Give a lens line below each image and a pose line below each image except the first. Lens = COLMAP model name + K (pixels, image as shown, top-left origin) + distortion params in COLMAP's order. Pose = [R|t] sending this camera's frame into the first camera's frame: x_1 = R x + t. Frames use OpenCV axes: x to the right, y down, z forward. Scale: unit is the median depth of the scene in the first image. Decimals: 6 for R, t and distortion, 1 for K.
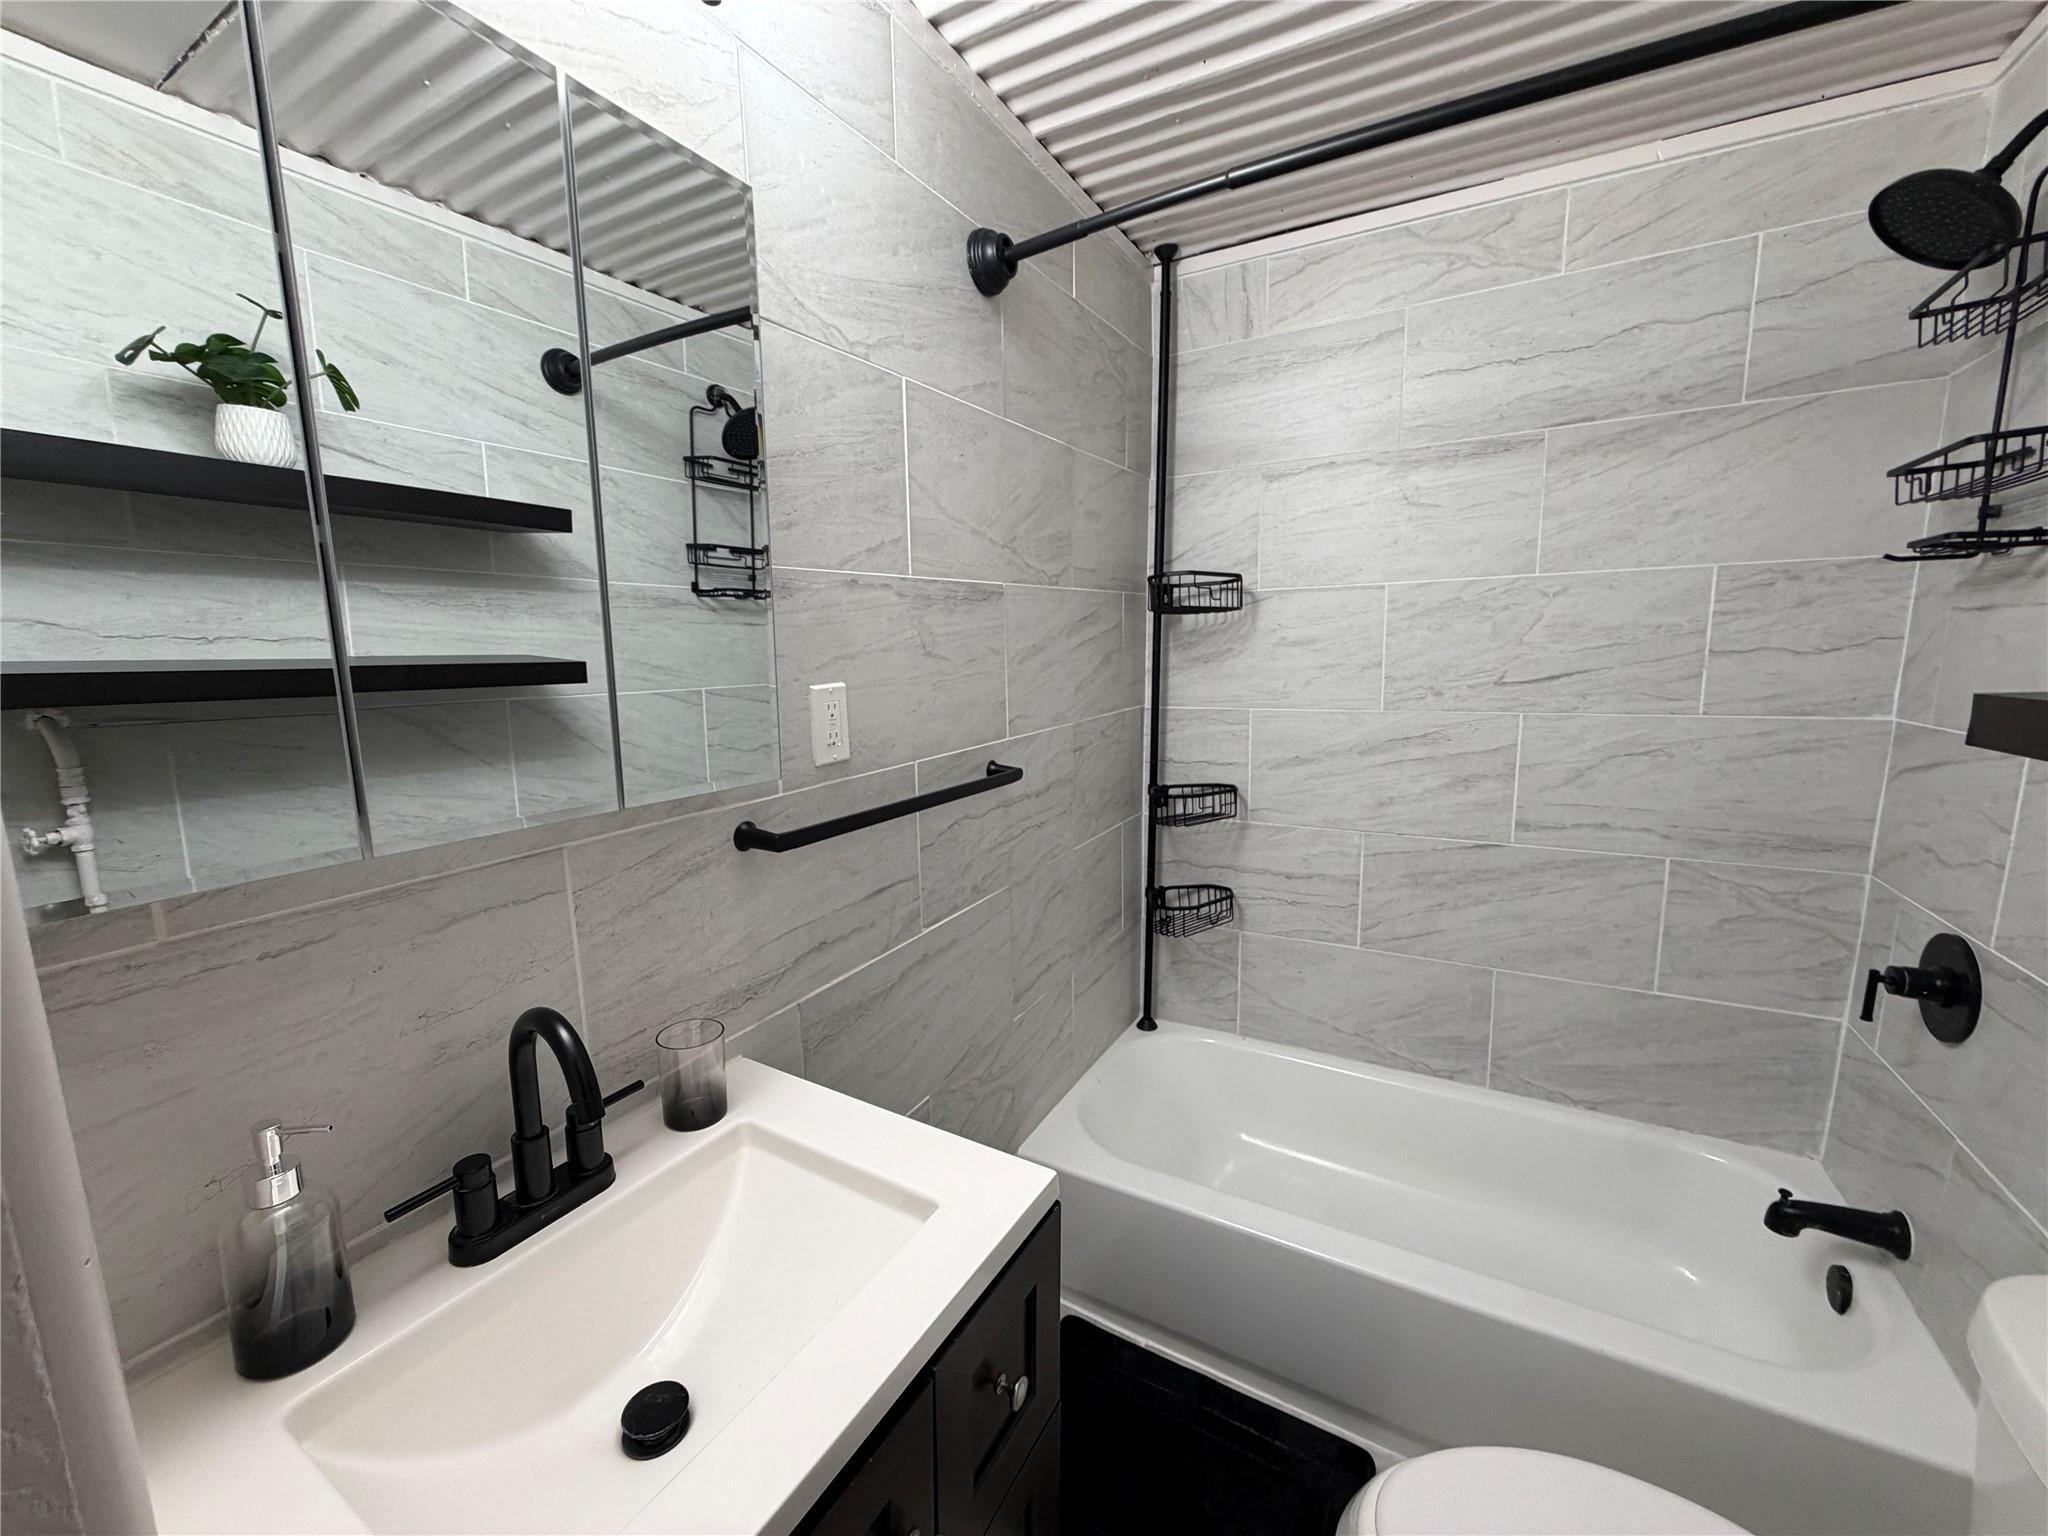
lens RADIAL K [[813.4, 0, 1018.5], [0, 813.4, 770.7], [0, 0, 1]] dist [-0.000399, 0.000155]
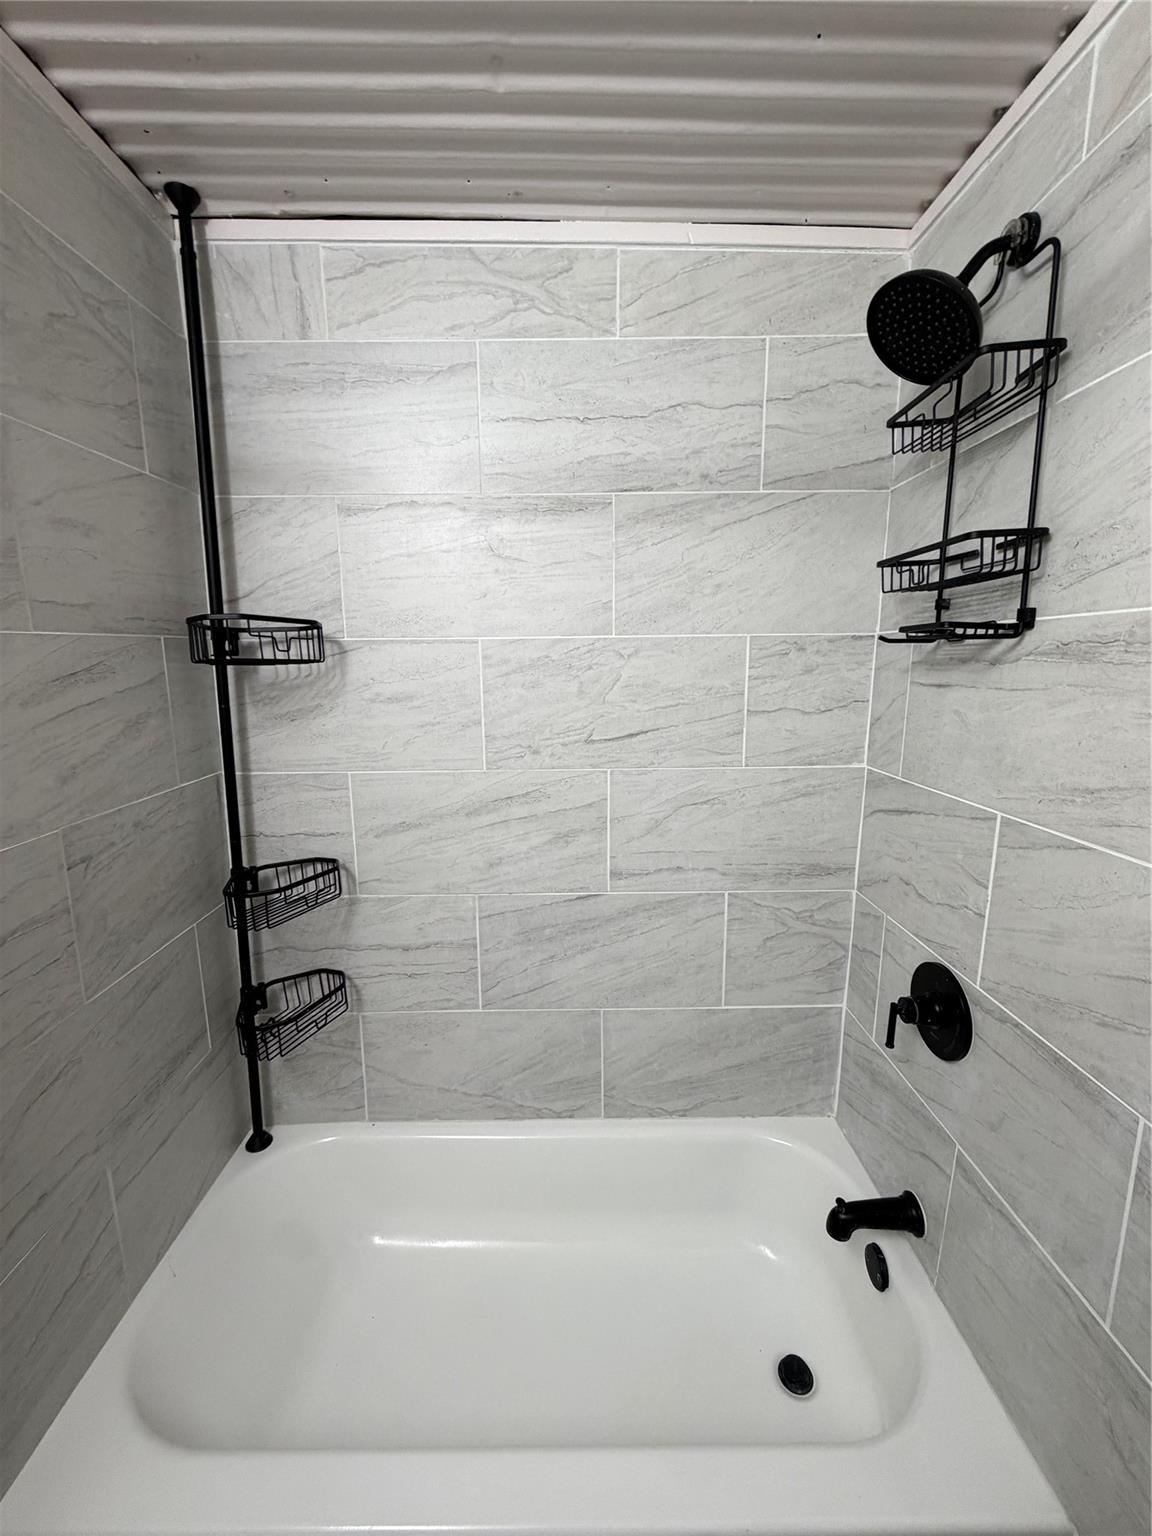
lens RADIAL K [[610.1, 0, 573.2], [0, 610.1, 764.0], [0, 0, 1]] dist [-0.000399, 0.000155]
pose [[0.863501, -0.070629, 0.499377, 0.221201], [0.065612, 0.997463, 0.027621, -0.117232], [-0.500061, 0.008914, 0.865944, 0.402850]]
